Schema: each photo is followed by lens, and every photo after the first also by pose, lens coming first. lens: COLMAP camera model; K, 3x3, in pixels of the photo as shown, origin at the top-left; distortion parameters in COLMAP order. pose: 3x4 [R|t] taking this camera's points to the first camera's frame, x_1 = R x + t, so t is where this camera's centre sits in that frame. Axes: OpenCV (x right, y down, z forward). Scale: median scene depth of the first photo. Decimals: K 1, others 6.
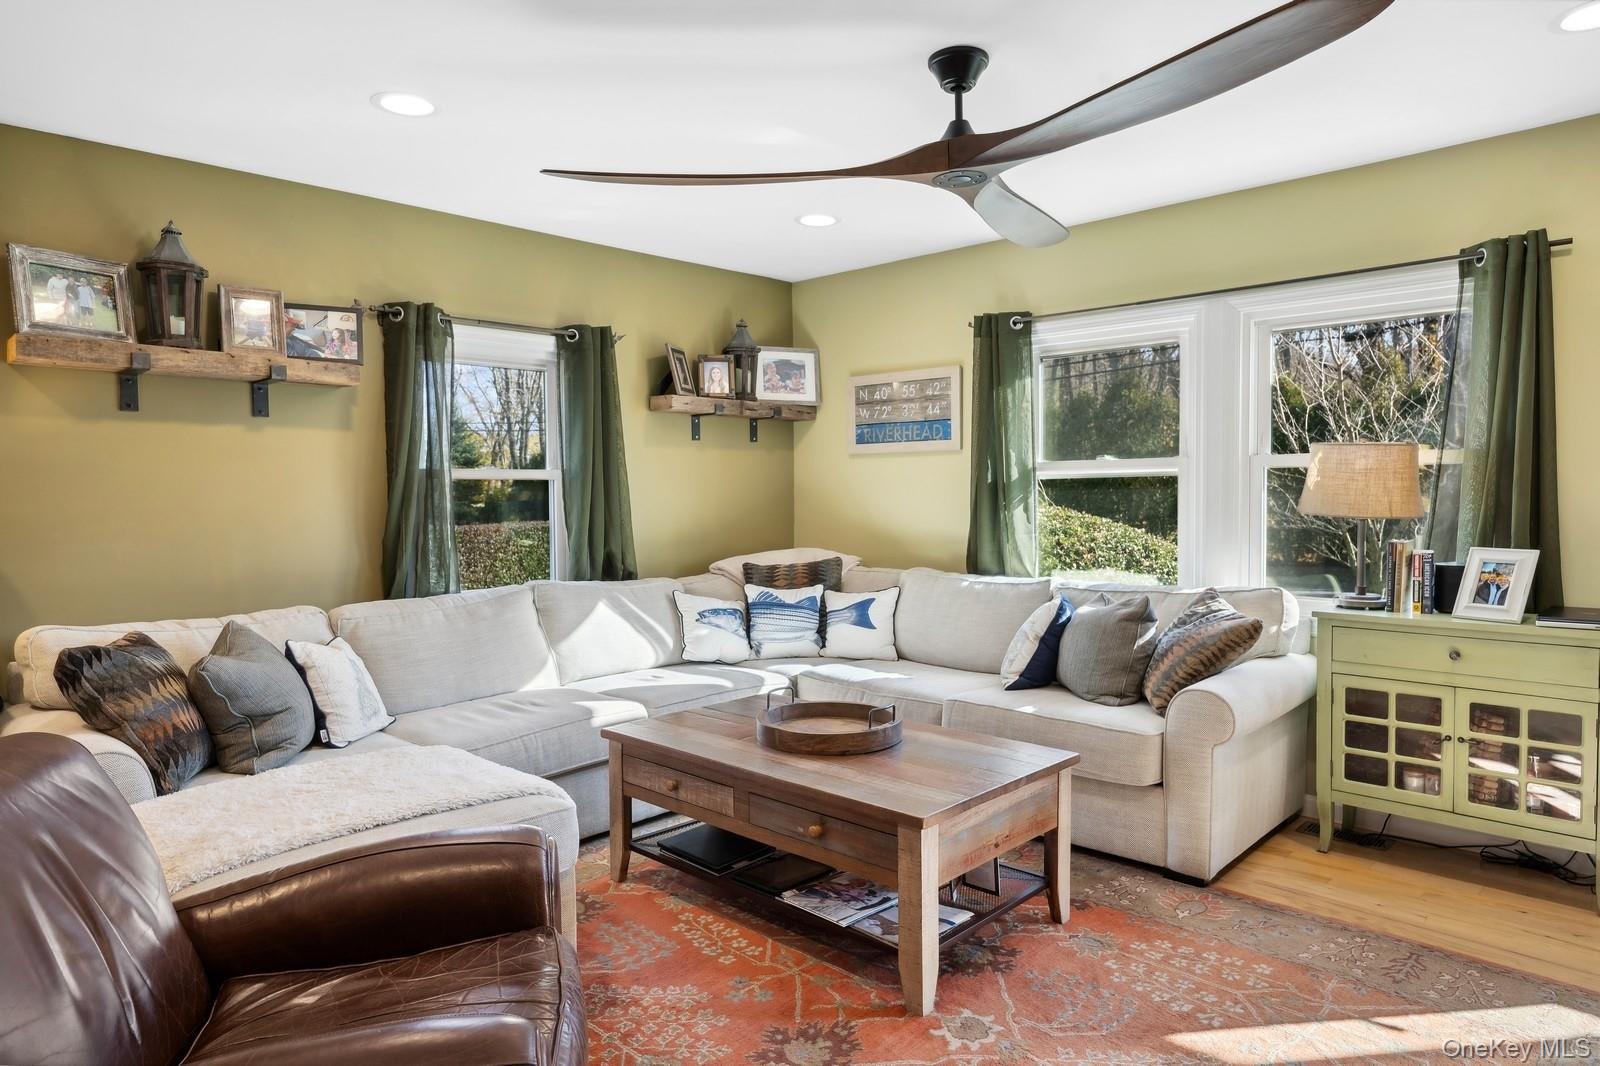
lens RADIAL K [[961.6, 0, 792.7], [0, 961.6, 540.1], [0, 0, 1]] dist [-0.005837, 0.000827]
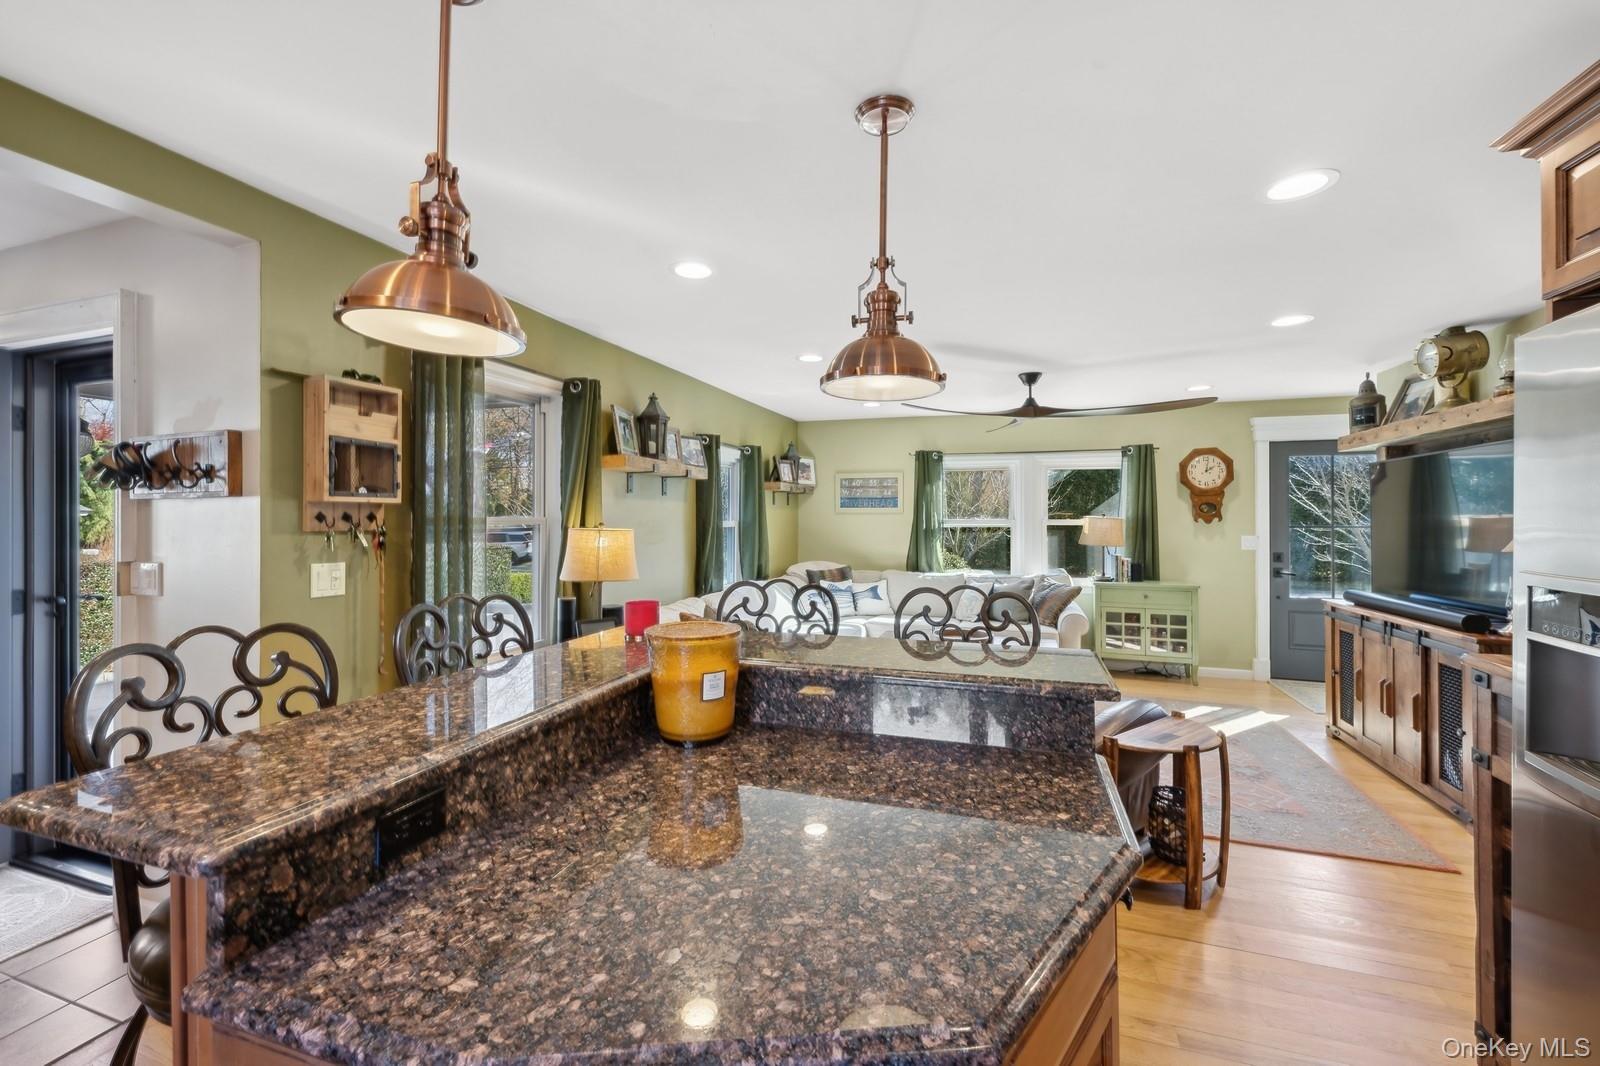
lens RADIAL K [[645.9, 0, 786.4], [0, 645.9, 519.6], [0, 0, 1]] dist [0.002096, -0.000480]
pose [[0.904178, 0.010185, 0.427035, -0.696256], [0.009669, 0.998972, -0.044299, -0.020556], [-0.427047, 0.044183, 0.903149, -0.168288]]
